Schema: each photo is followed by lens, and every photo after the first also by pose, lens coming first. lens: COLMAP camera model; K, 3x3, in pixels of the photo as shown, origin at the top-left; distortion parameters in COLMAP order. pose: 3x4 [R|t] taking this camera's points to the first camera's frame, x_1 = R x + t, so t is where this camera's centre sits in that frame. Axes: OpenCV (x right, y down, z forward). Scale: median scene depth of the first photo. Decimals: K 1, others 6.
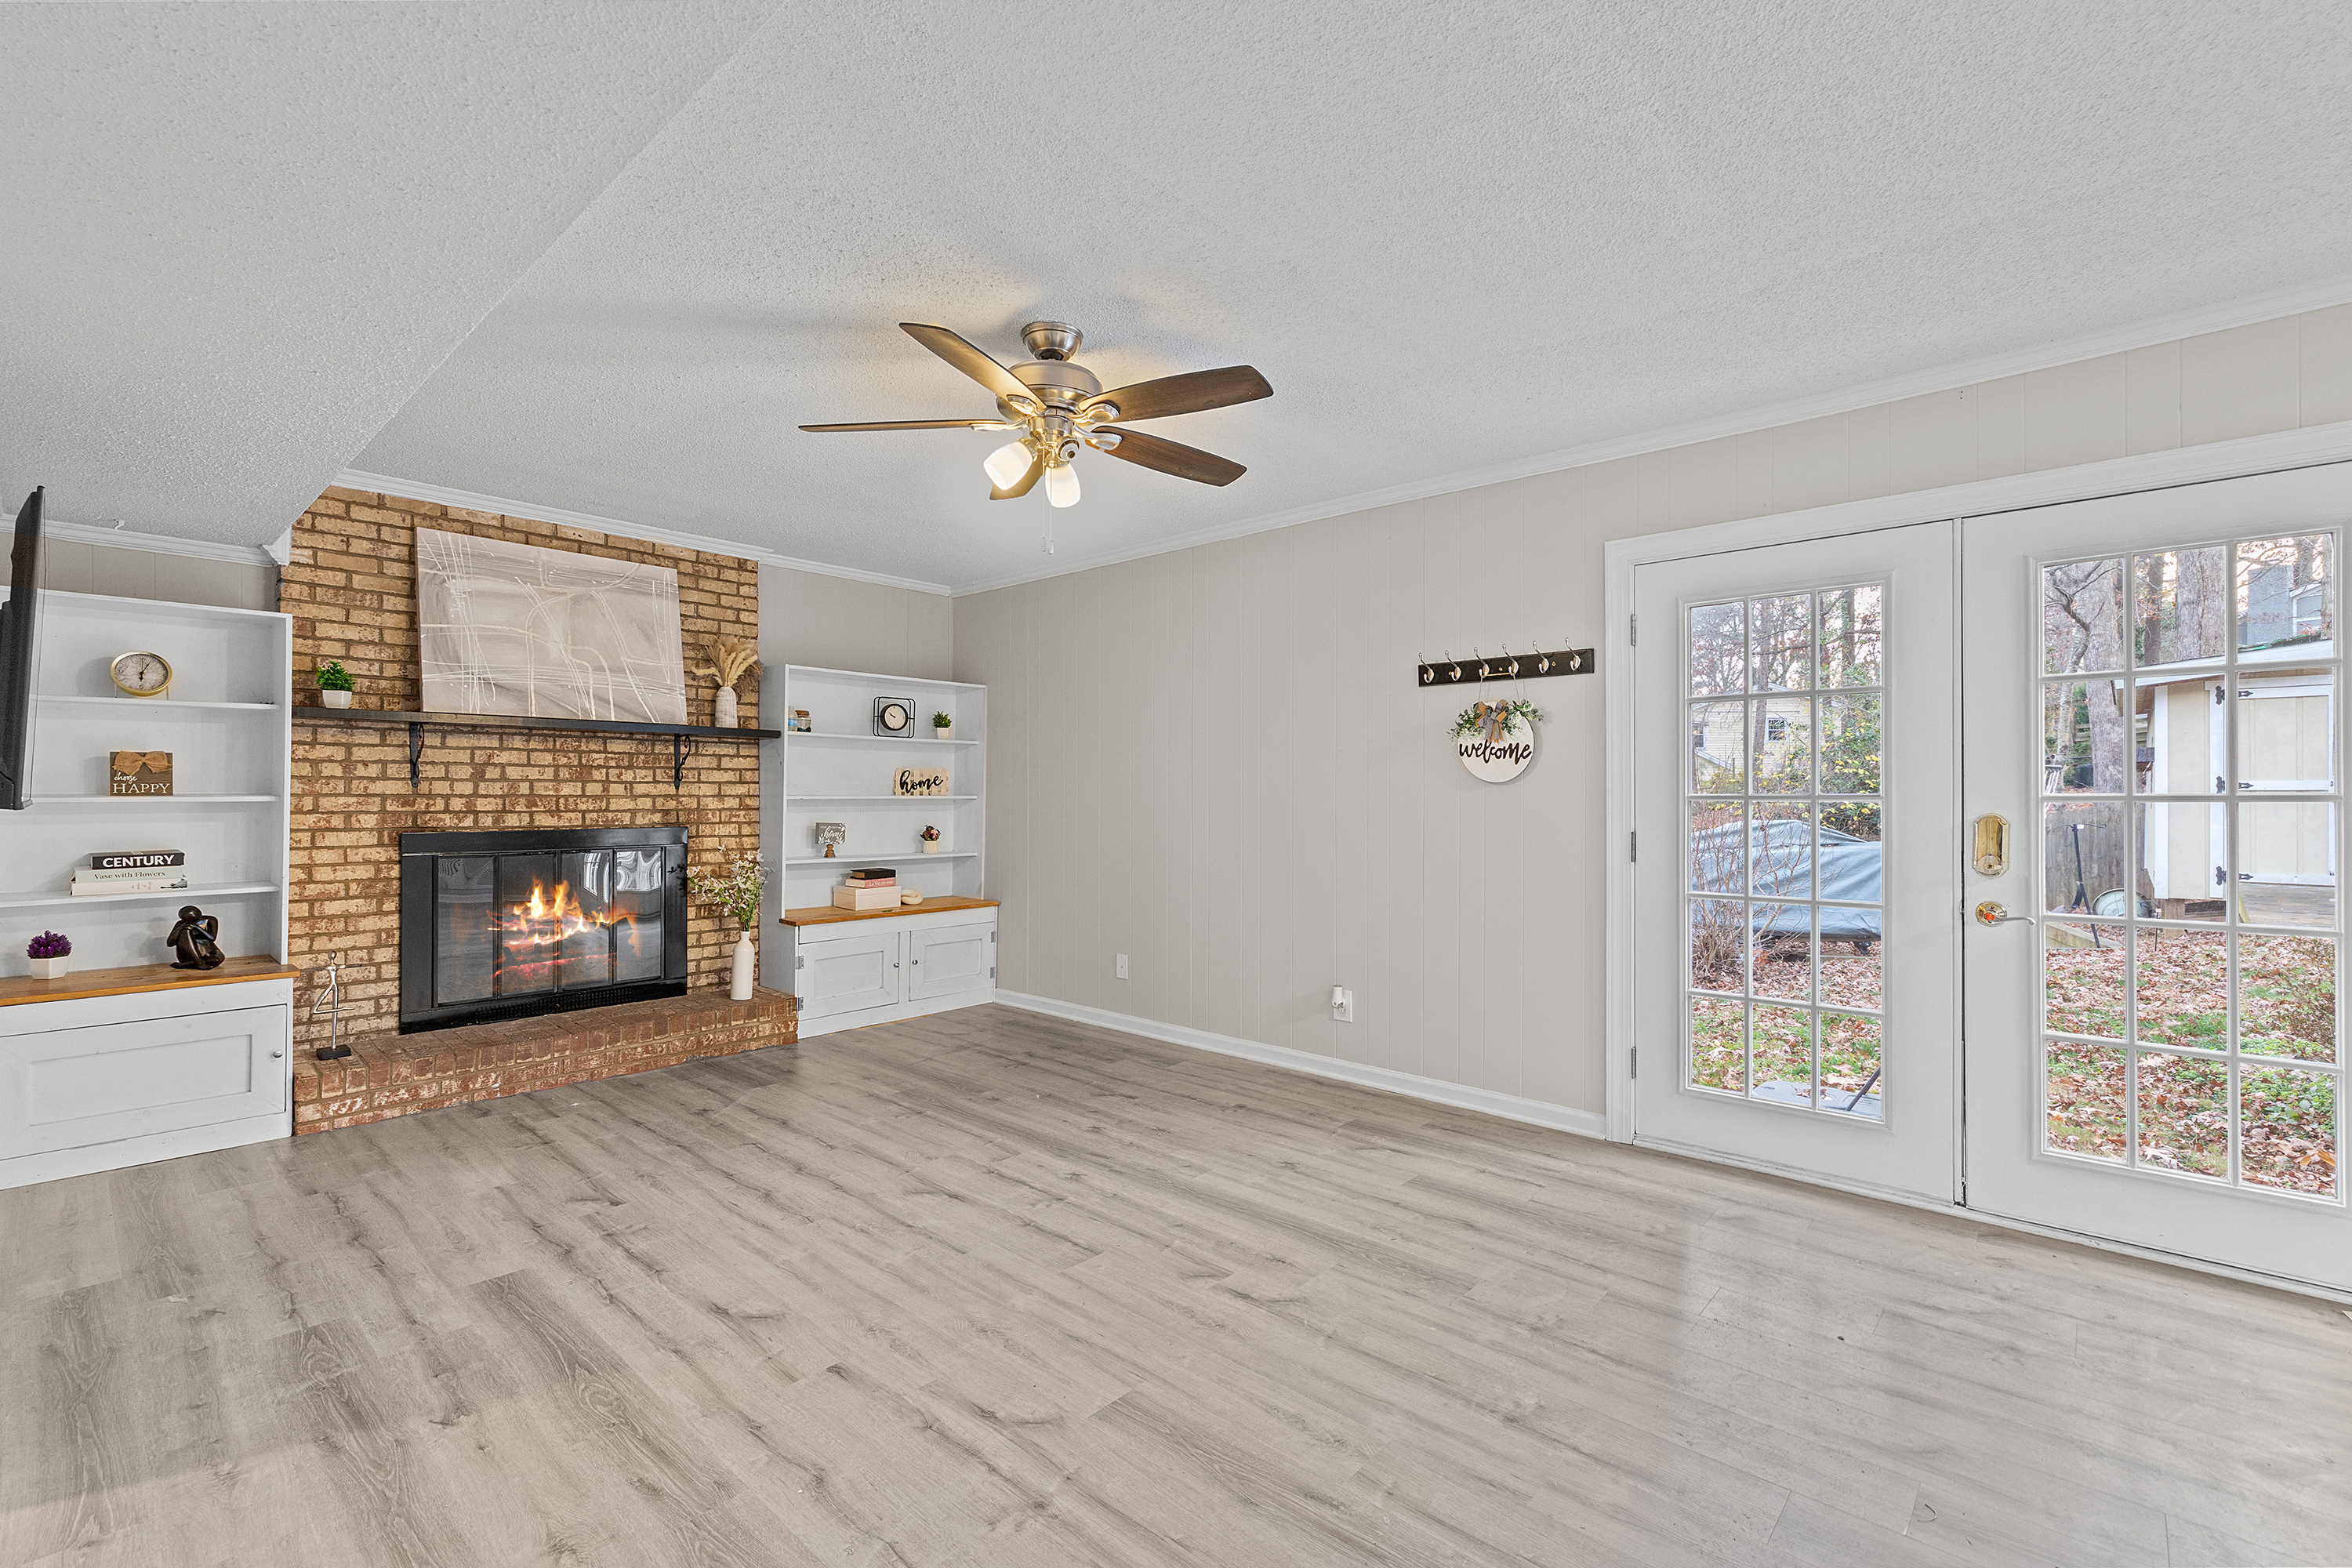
lens RADIAL K [[1020.2, 0, 1175.6], [0, 1020.2, 797.0], [0, 0, 1]] dist [-0.001621, 0.000847]
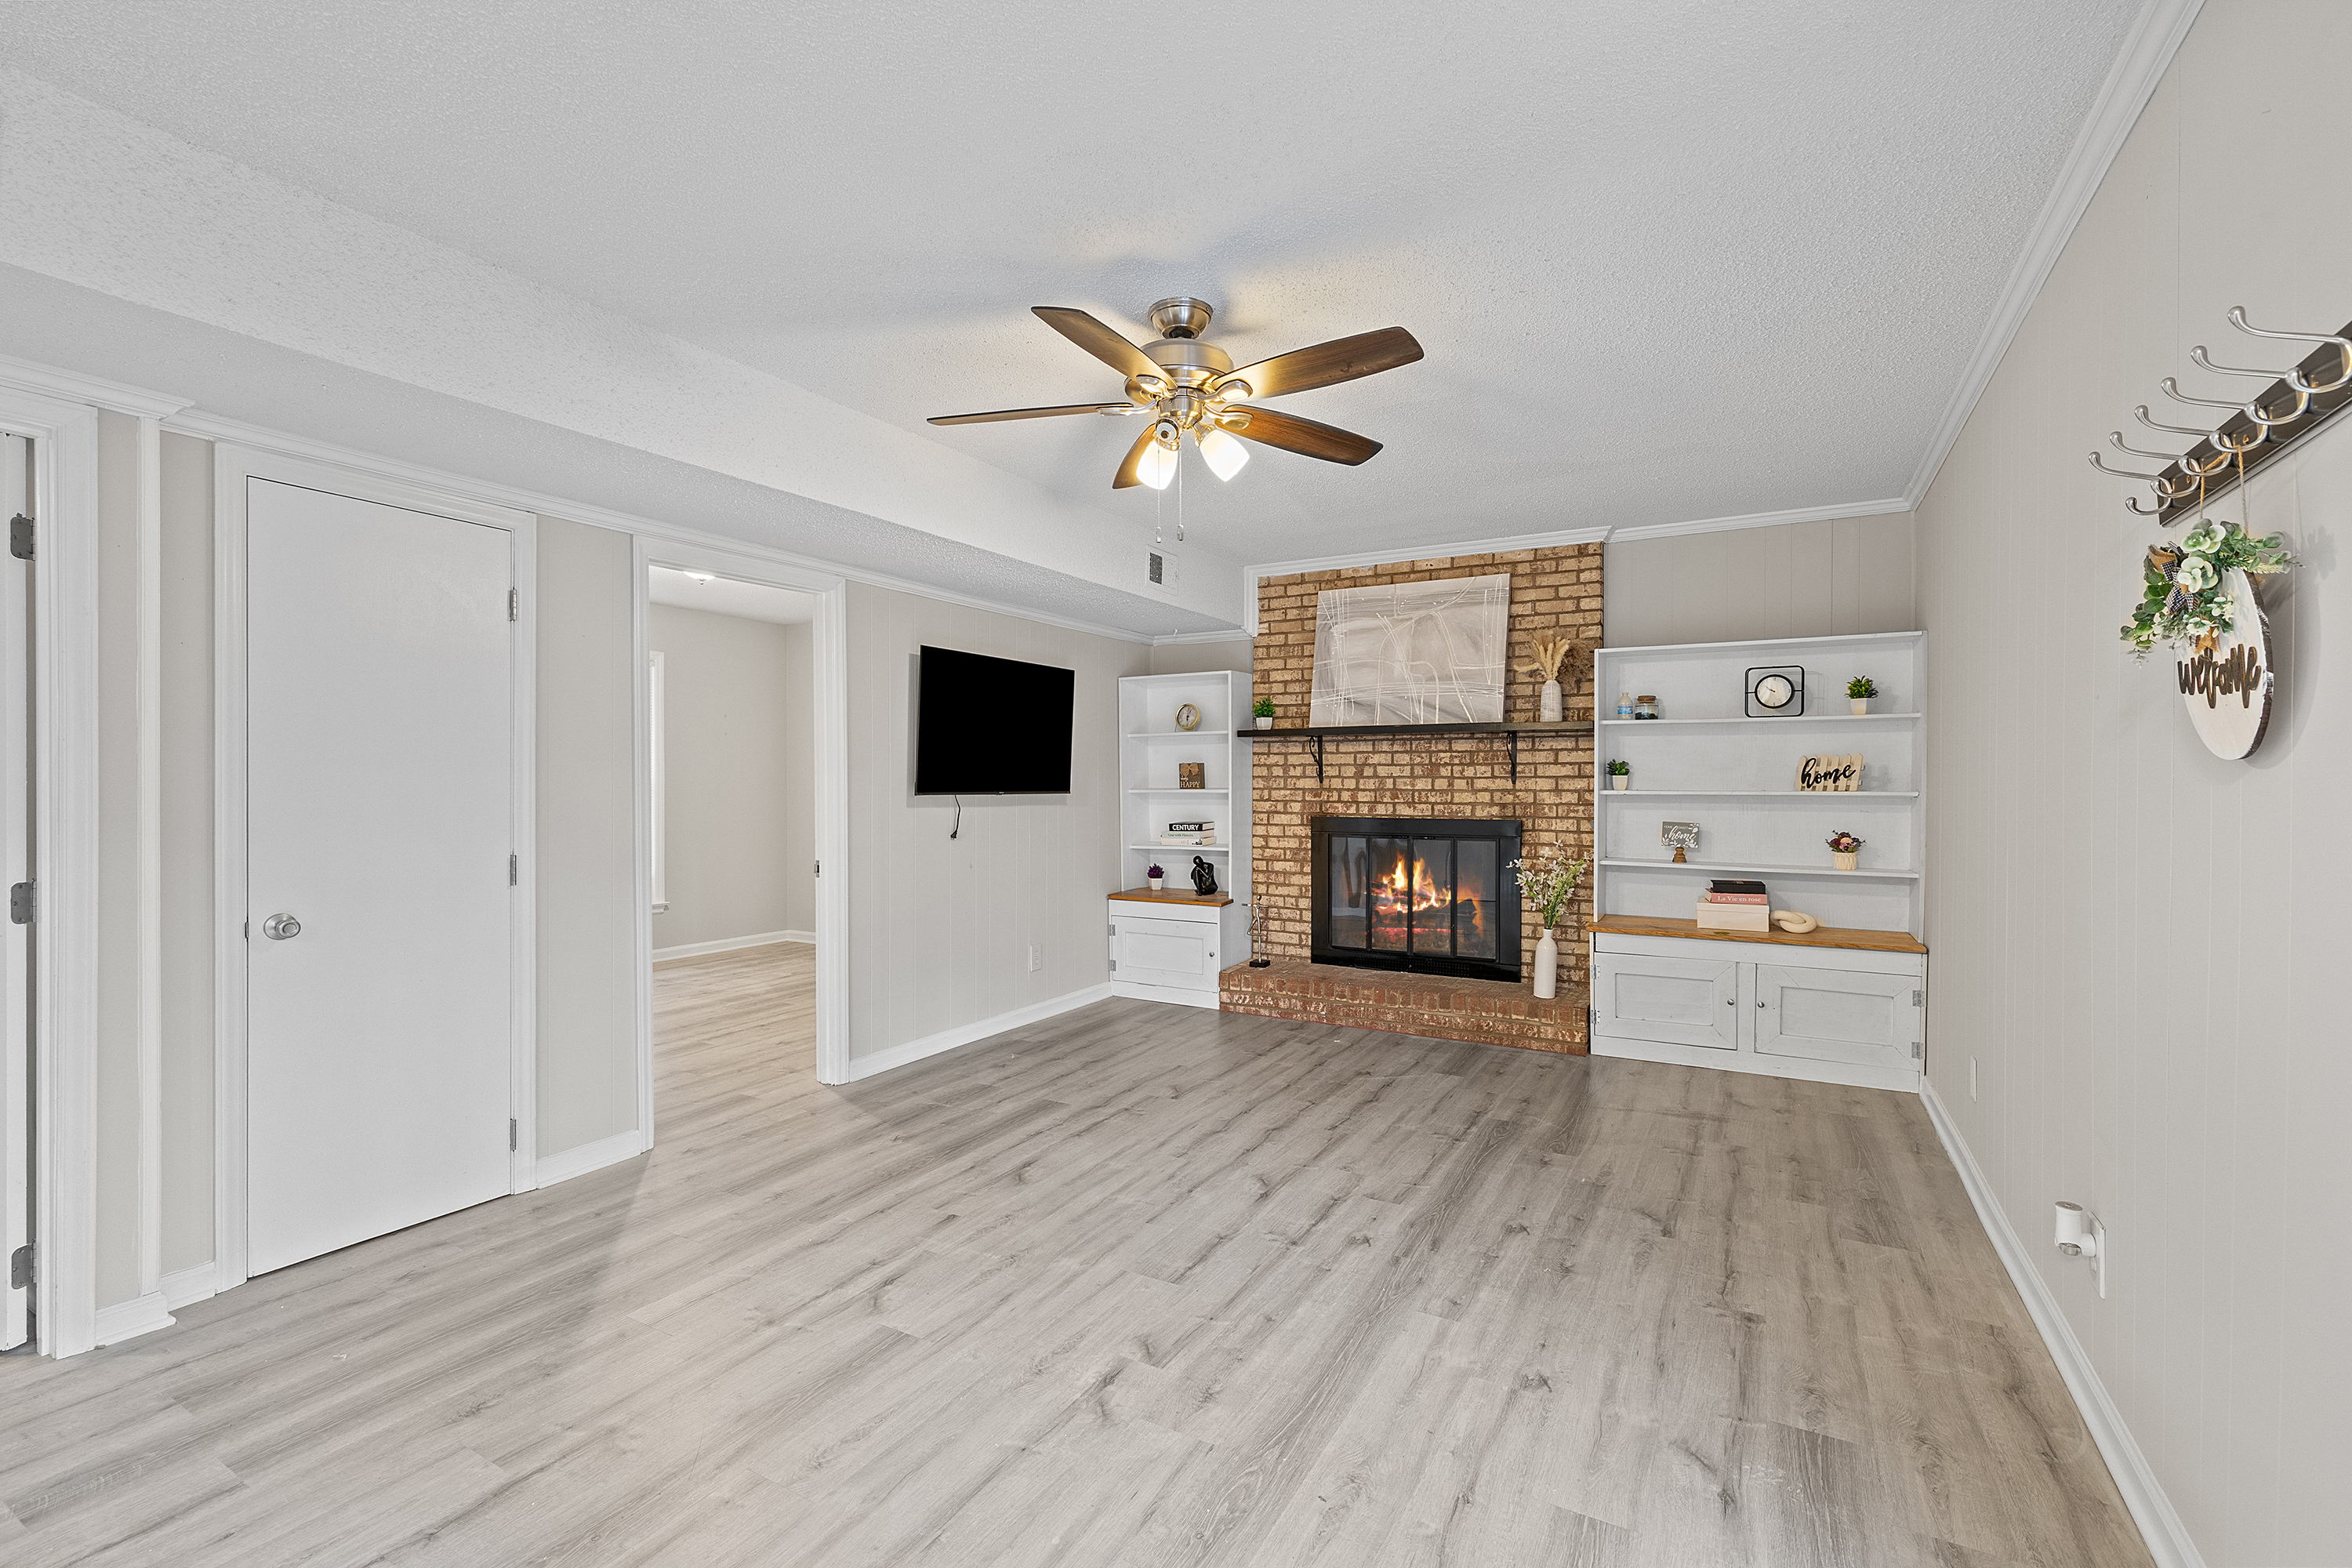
lens RADIAL K [[1020.2, 0, 1175.6], [0, 1020.2, 797.0], [0, 0, 1]] dist [-0.001621, 0.000847]
pose [[0.213532, 0.010348, -0.976881, 0.563374], [-0.003919, 0.999945, 0.009736, -0.003785], [0.976928, 0.001750, 0.213561, 0.543245]]
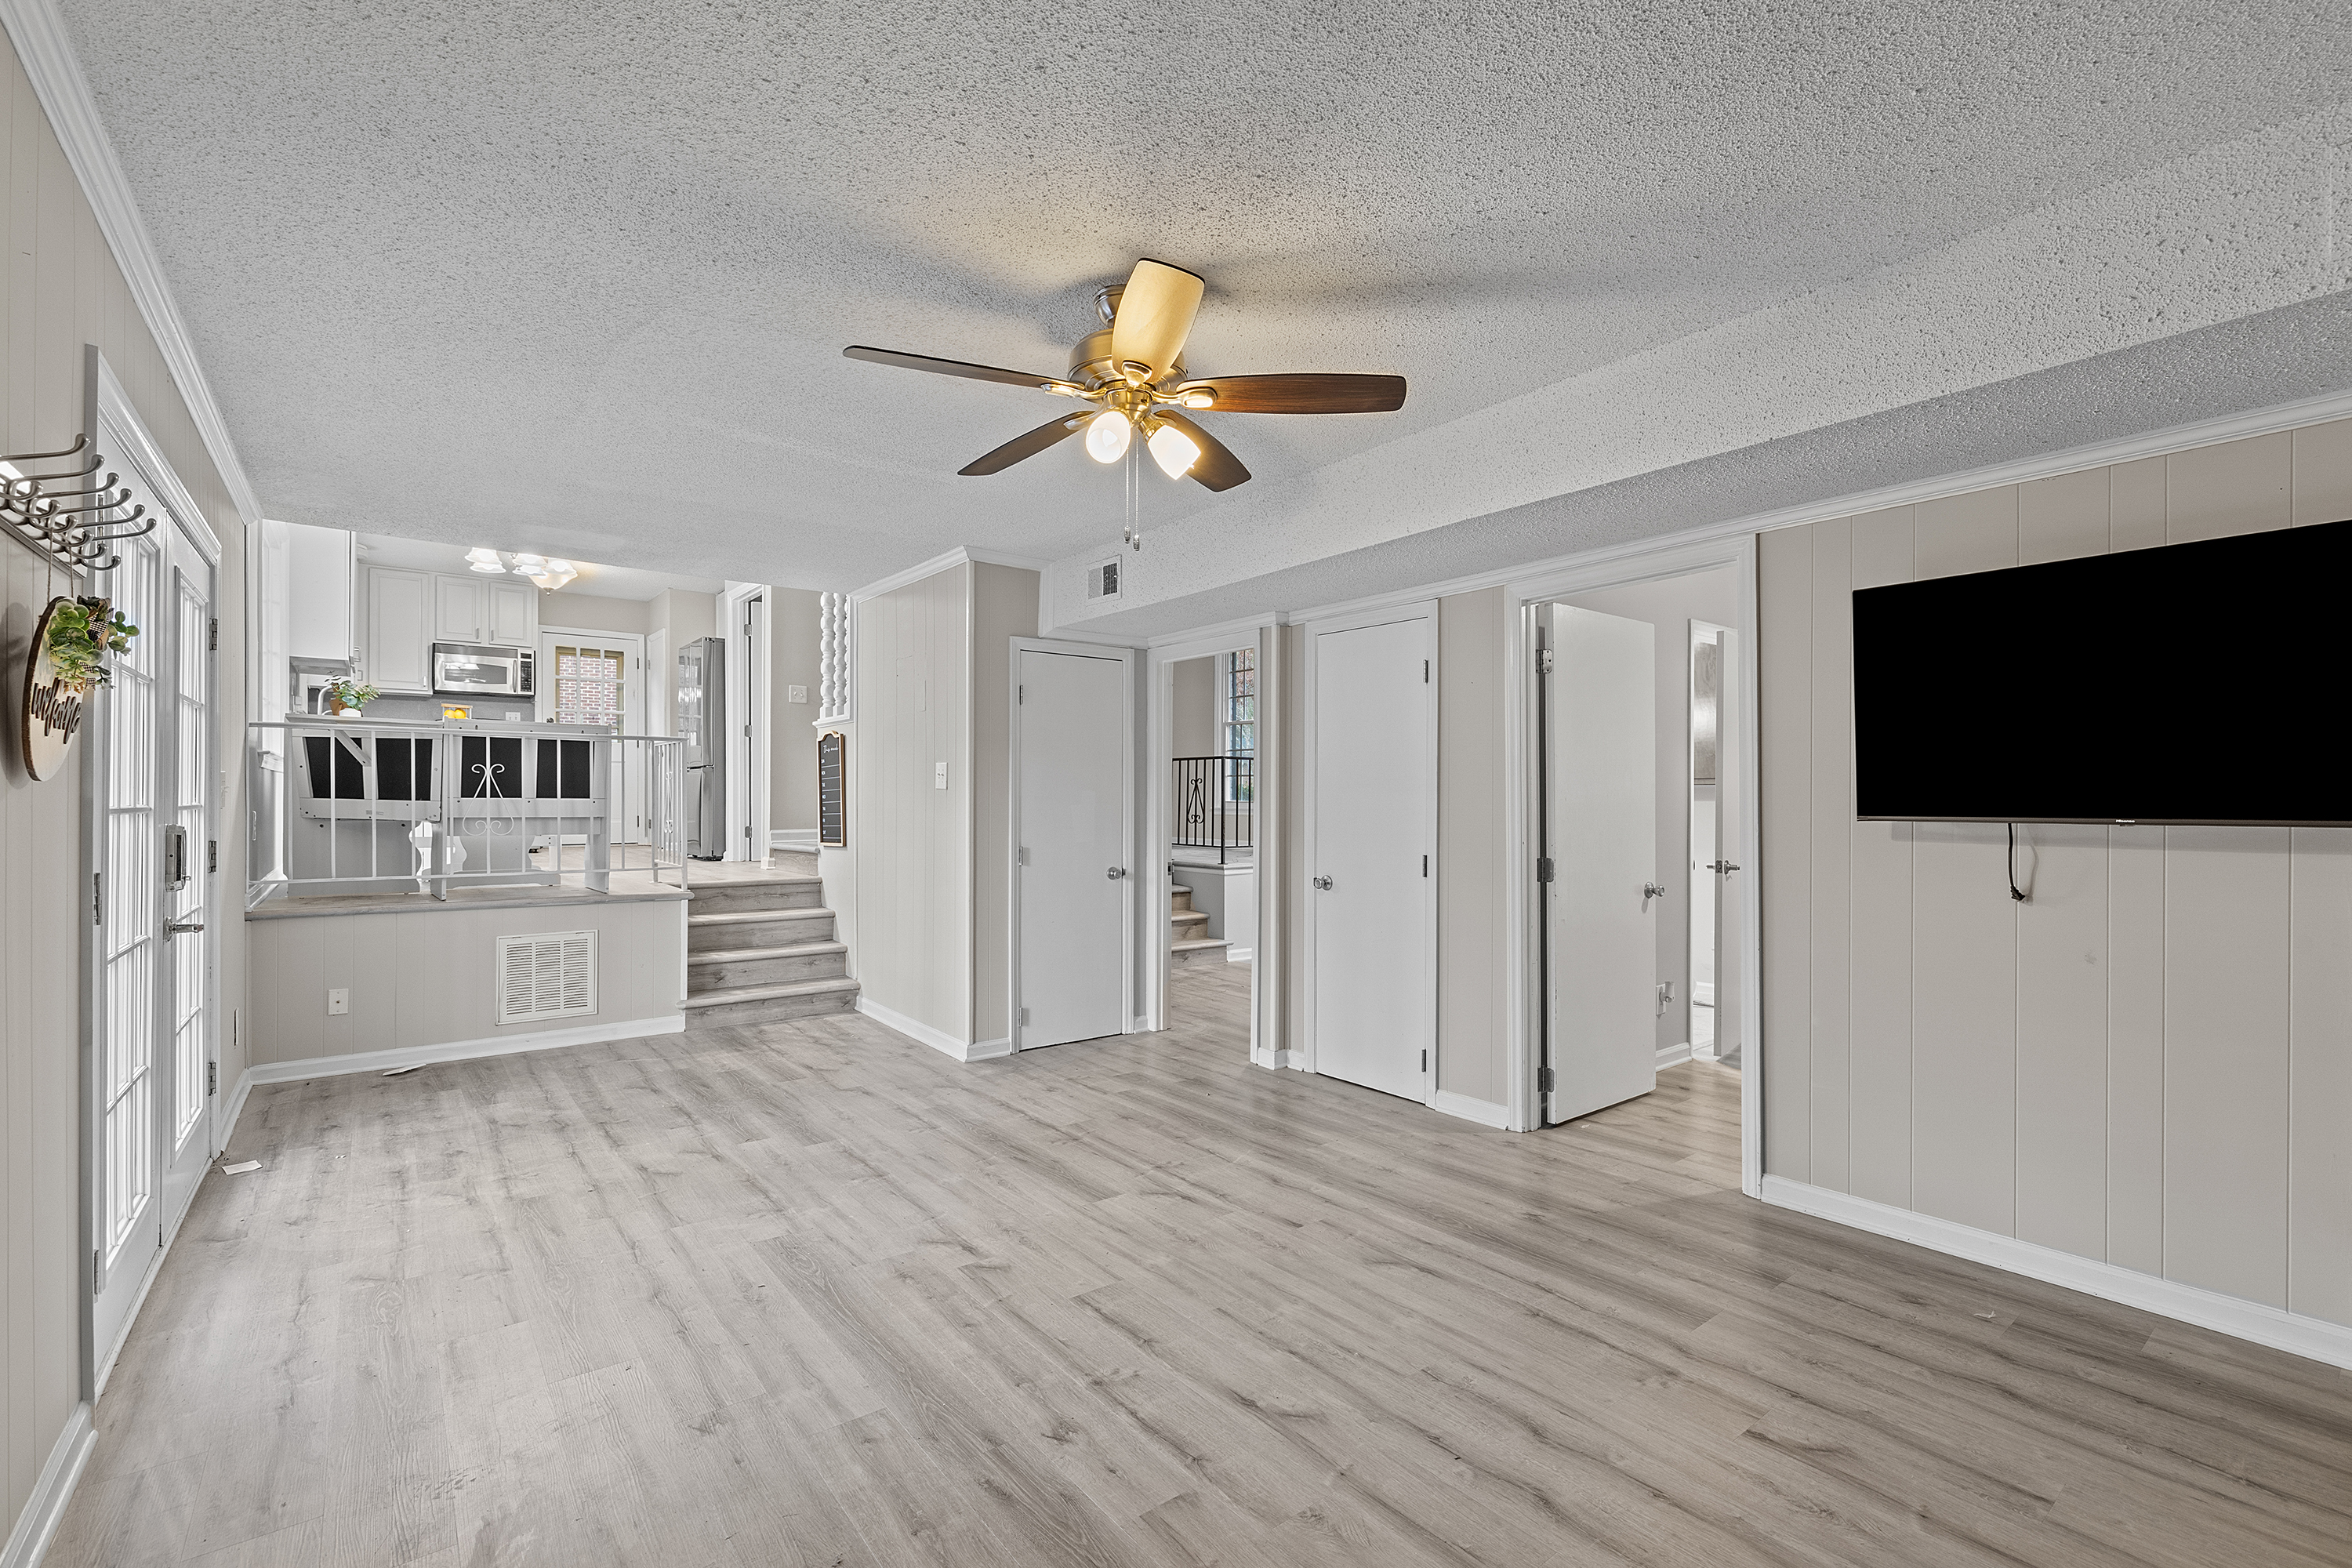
lens RADIAL K [[1020.2, 0, 1175.6], [0, 1020.2, 797.0], [0, 0, 1]] dist [-0.001621, 0.000847]
pose [[-0.985826, -0.002778, 0.167750, -0.218266], [-0.002950, 0.999995, -0.000775, -0.008597], [-0.167747, -0.001259, -0.985829, 1.296410]]
